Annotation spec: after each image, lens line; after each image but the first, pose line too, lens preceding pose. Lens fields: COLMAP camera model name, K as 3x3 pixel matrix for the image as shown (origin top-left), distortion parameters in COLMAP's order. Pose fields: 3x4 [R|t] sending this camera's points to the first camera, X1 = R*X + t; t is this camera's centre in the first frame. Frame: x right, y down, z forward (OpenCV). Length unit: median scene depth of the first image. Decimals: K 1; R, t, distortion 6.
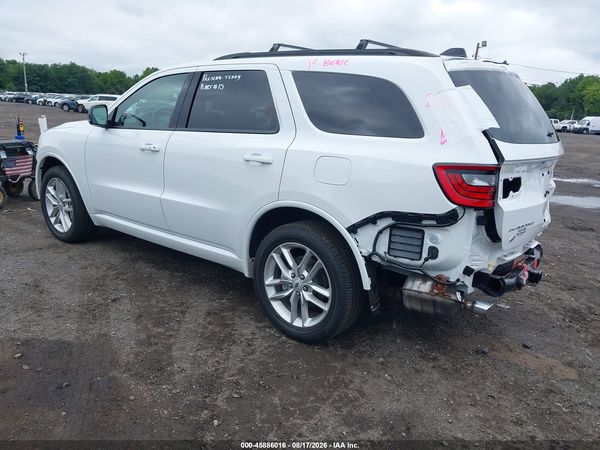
lens RADIAL K [[486.2, 0, 317.3], [0, 486.2, 224.6], [0, 0, 1]] dist [0.004353, -0.000977]
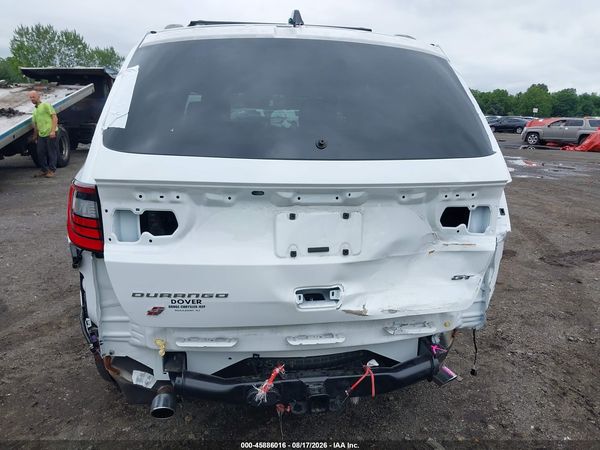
lens RADIAL K [[486.2, 0, 317.3], [0, 486.2, 224.6], [0, 0, 1]] dist [0.004353, -0.000977]
pose [[0.728363, 0.124181, -0.673844, 0.946078], [-0.148749, 0.988643, 0.021410, -0.120417], [0.668850, 0.084639, 0.738563, 0.682568]]
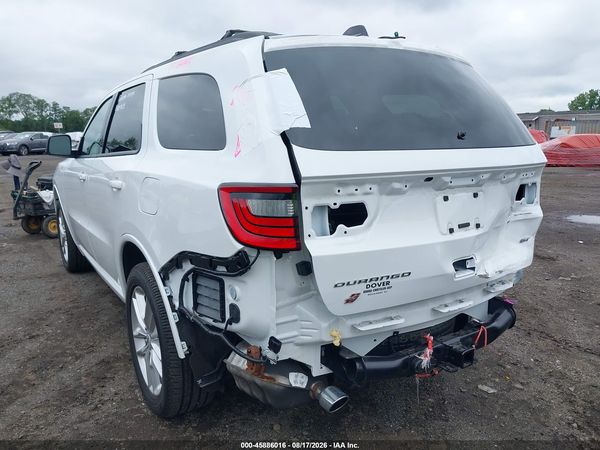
lens RADIAL K [[505.9, 0, 299.7], [0, 505.9, 232.3], [0, 0, 1]] dist [0.008567, -0.002997]
pose [[0.937163, 0.006709, -0.348826, 0.571484], [-0.022594, 0.998883, -0.041489, -0.028832], [0.348158, 0.046763, 0.936269, 0.349308]]
